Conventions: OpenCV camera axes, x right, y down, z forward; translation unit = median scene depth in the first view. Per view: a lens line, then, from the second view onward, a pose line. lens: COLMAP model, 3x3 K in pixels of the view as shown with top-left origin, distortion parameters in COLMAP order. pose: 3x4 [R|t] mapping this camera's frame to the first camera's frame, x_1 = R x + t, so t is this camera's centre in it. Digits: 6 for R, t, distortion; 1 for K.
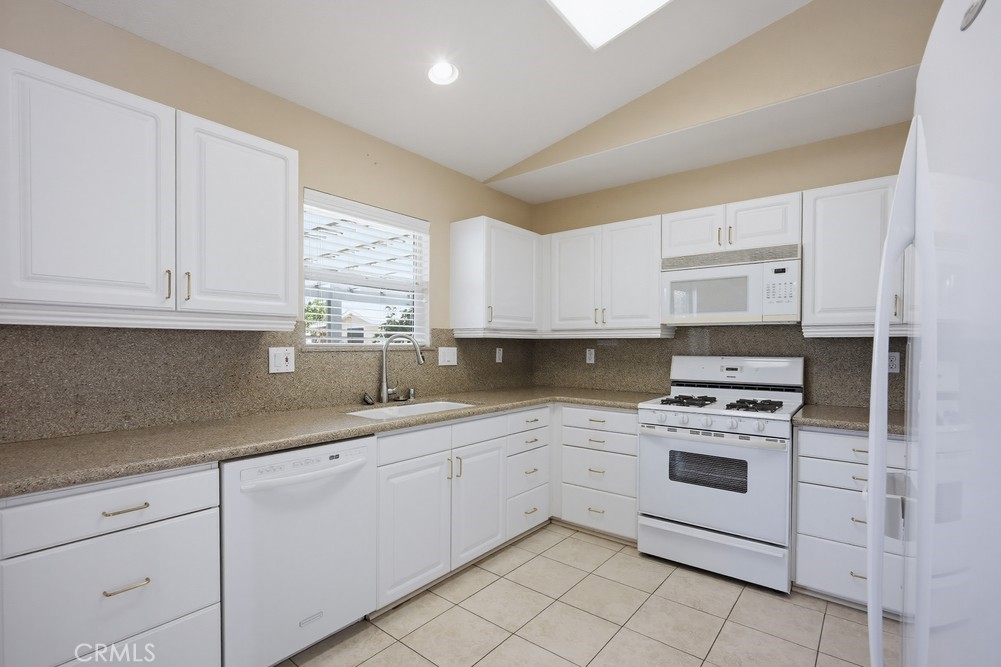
lens RADIAL K [[467.0, 0, 511.7], [0, 467.0, 349.8], [0, 0, 1]] dist [0.001145, 0.004429]
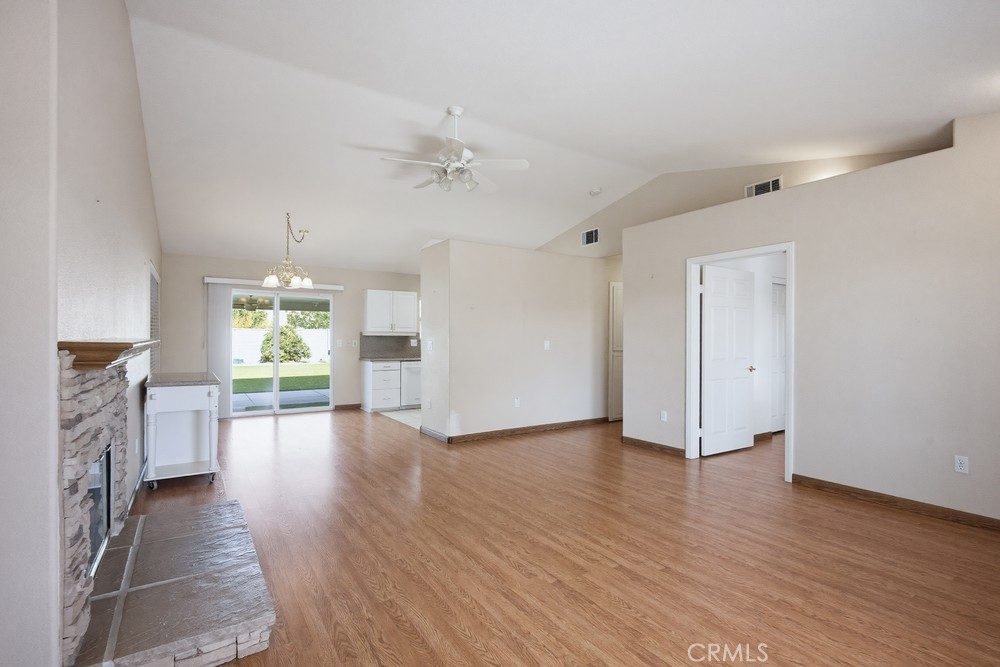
lens RADIAL K [[466.5, 0, 508.0], [0, 466.5, 340.5], [0, 0, 1]] dist [0.001145, 0.004429]
pose [[0.952967, 0.003097, -0.303059, 1.629267], [-0.005338, 0.999964, -0.006568, 0.026158], [0.303028, 0.007877, 0.952949, -2.797787]]
